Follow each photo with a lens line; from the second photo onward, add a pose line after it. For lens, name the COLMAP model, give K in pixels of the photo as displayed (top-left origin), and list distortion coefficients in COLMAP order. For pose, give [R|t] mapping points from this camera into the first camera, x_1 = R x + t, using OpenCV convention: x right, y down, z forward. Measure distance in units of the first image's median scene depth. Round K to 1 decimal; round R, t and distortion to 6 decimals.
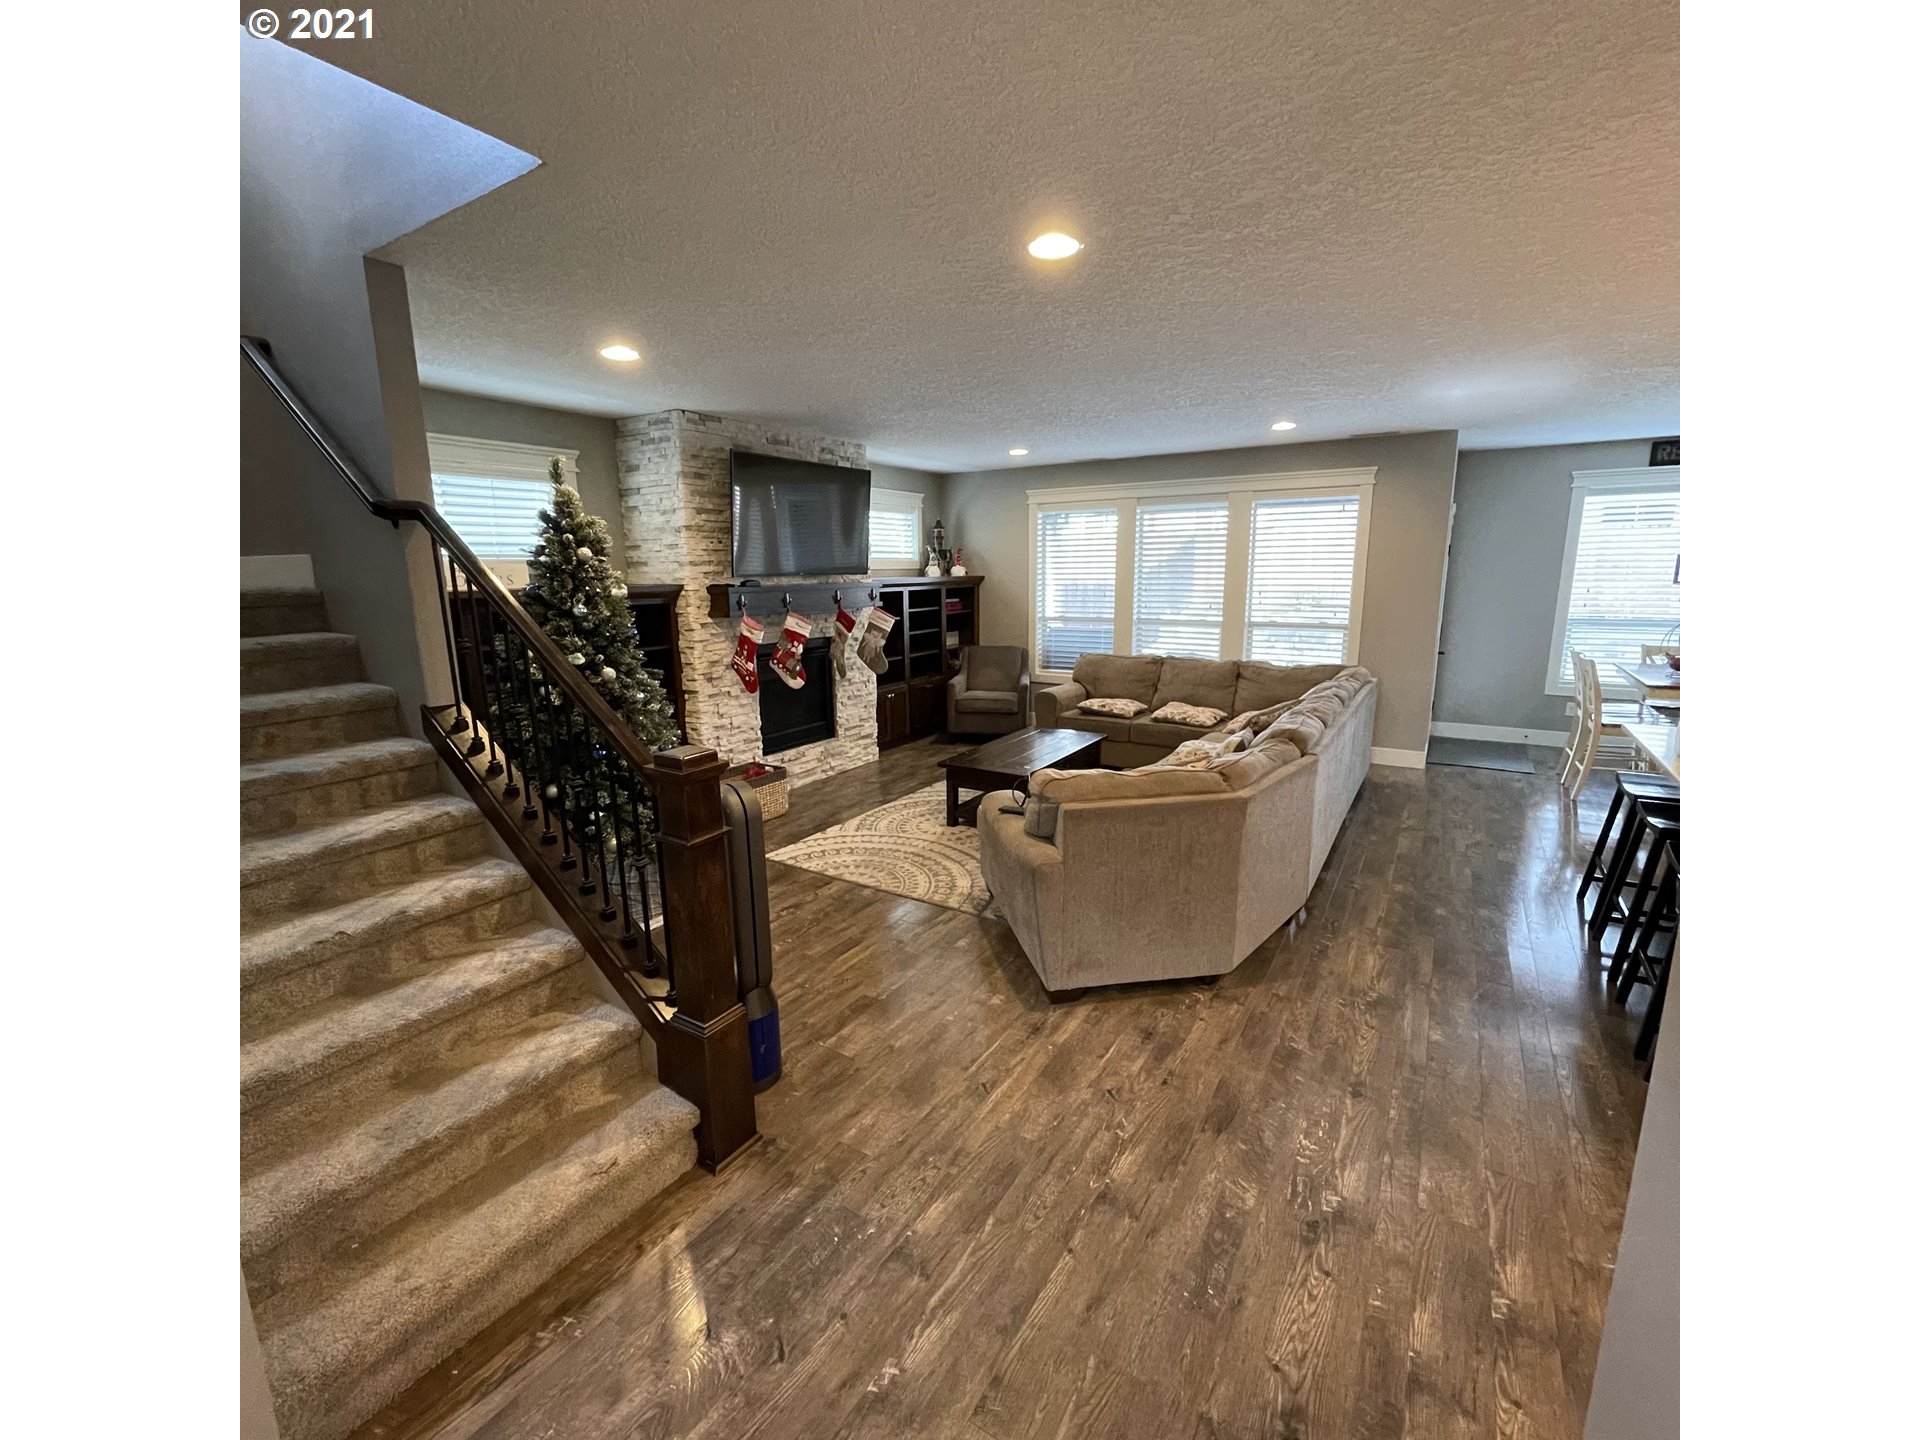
lens RADIAL K [[783.2, 0, 943.7], [0, 783.2, 737.8], [0, 0, 1]] dist [-0.000101, -0.001069]
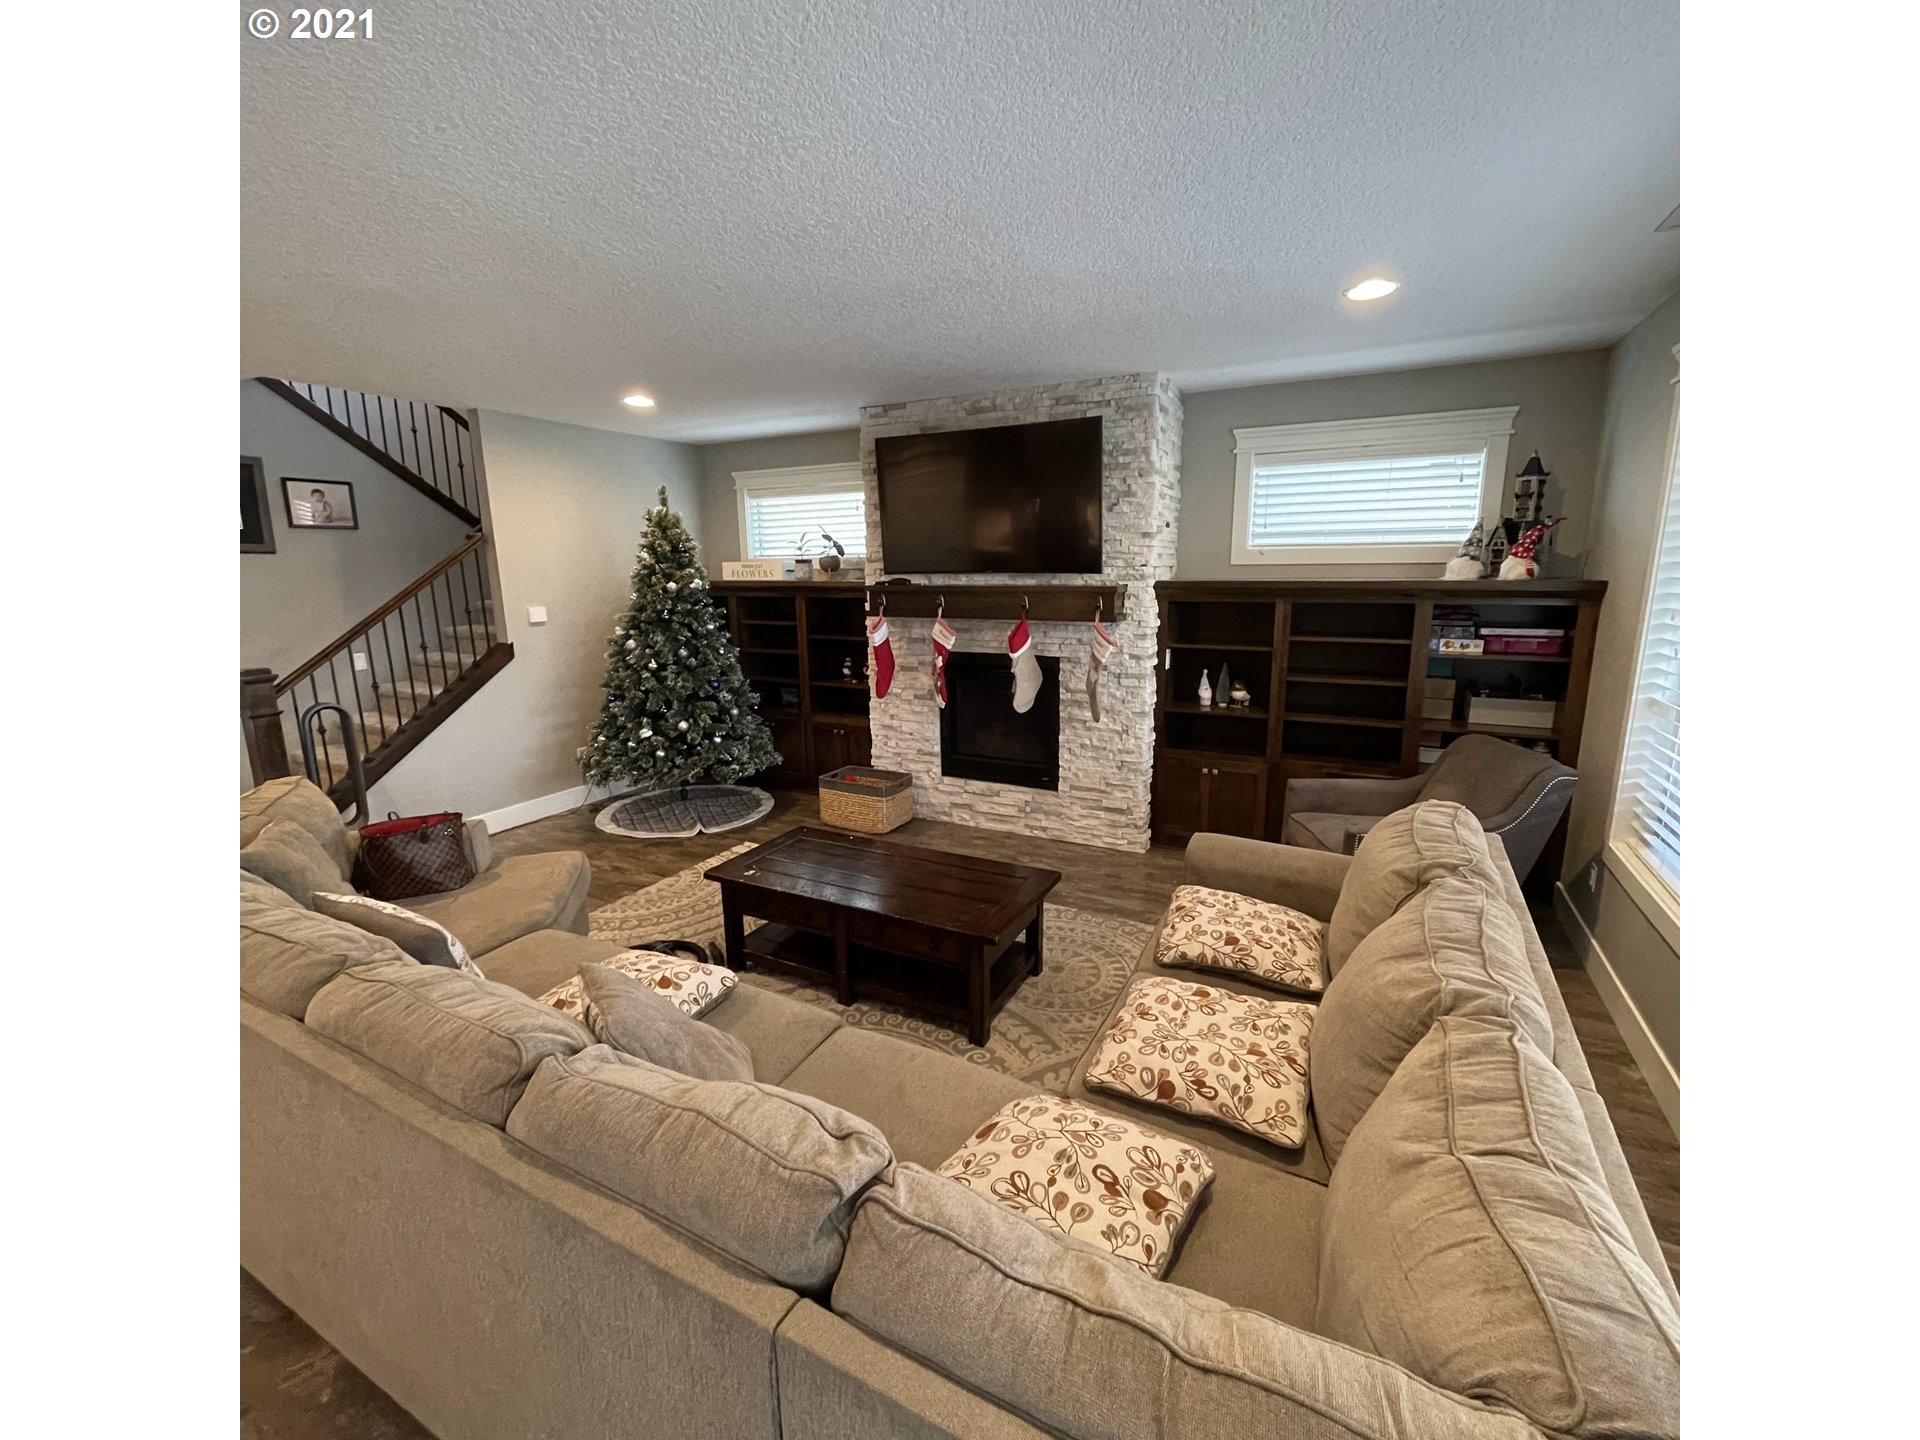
lens RADIAL K [[783.2, 0, 953.0], [0, 783.2, 725.8], [0, 0, 1]] dist [-0.000101, -0.001069]
pose [[0.093573, 0.213234, -0.972510, 0.611673], [-0.200223, 0.960870, 0.191417, -0.199332], [0.975272, 0.176808, 0.132605, 0.867362]]
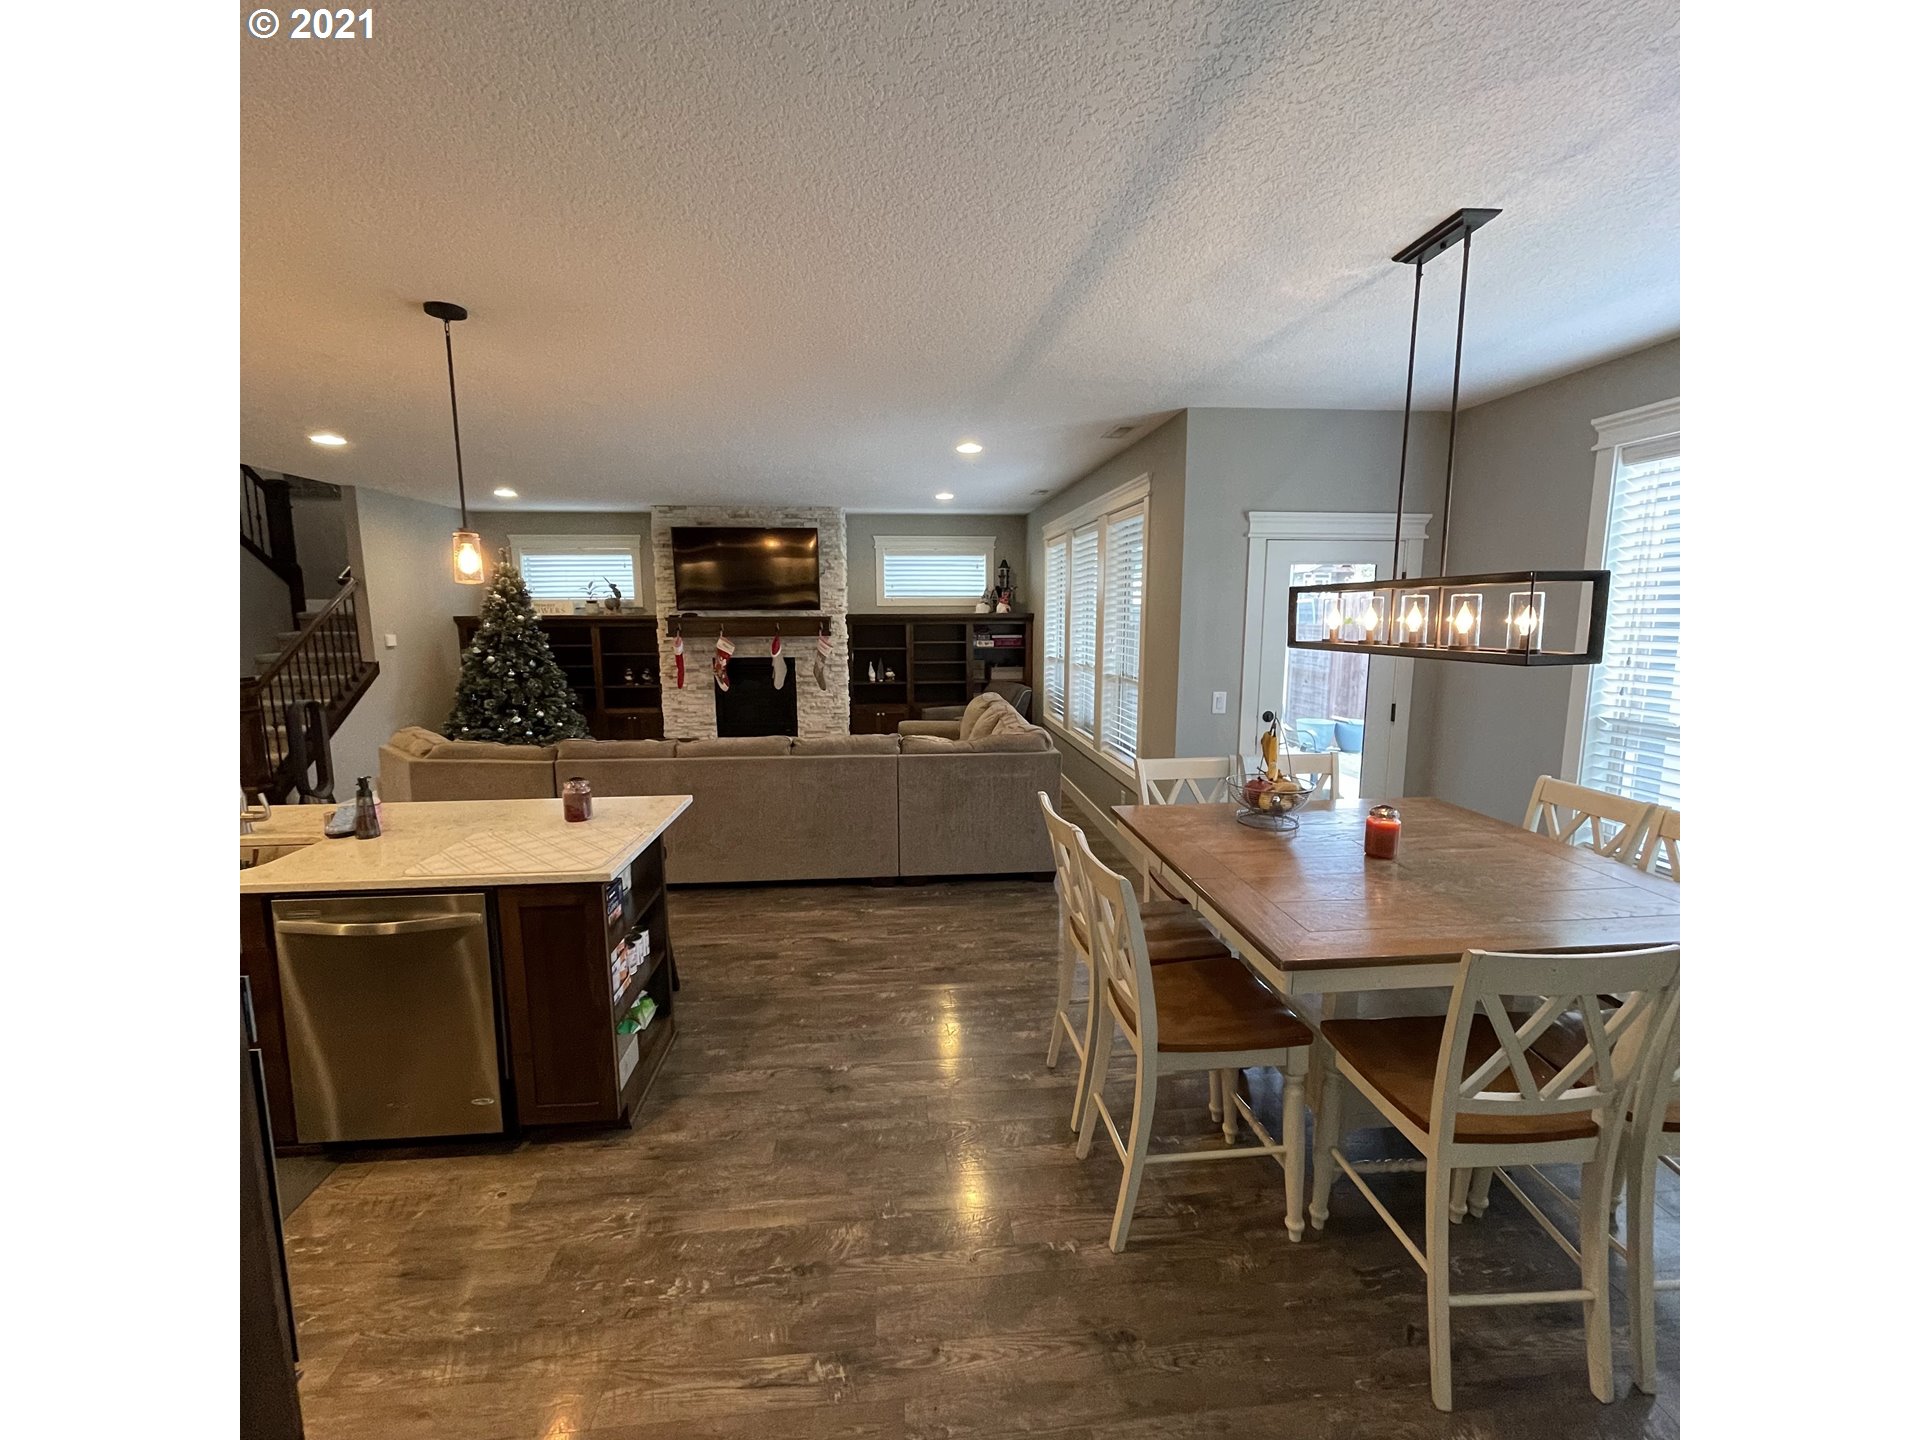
lens RADIAL K [[783.2, 0, 945.2], [0, 783.2, 723.8], [0, 0, 1]] dist [-0.000101, -0.001069]
pose [[0.606740, 0.128852, -0.784388, 1.091785], [-0.171512, 0.984752, 0.029098, -0.108371], [0.776177, 0.116877, 0.619588, 0.435078]]
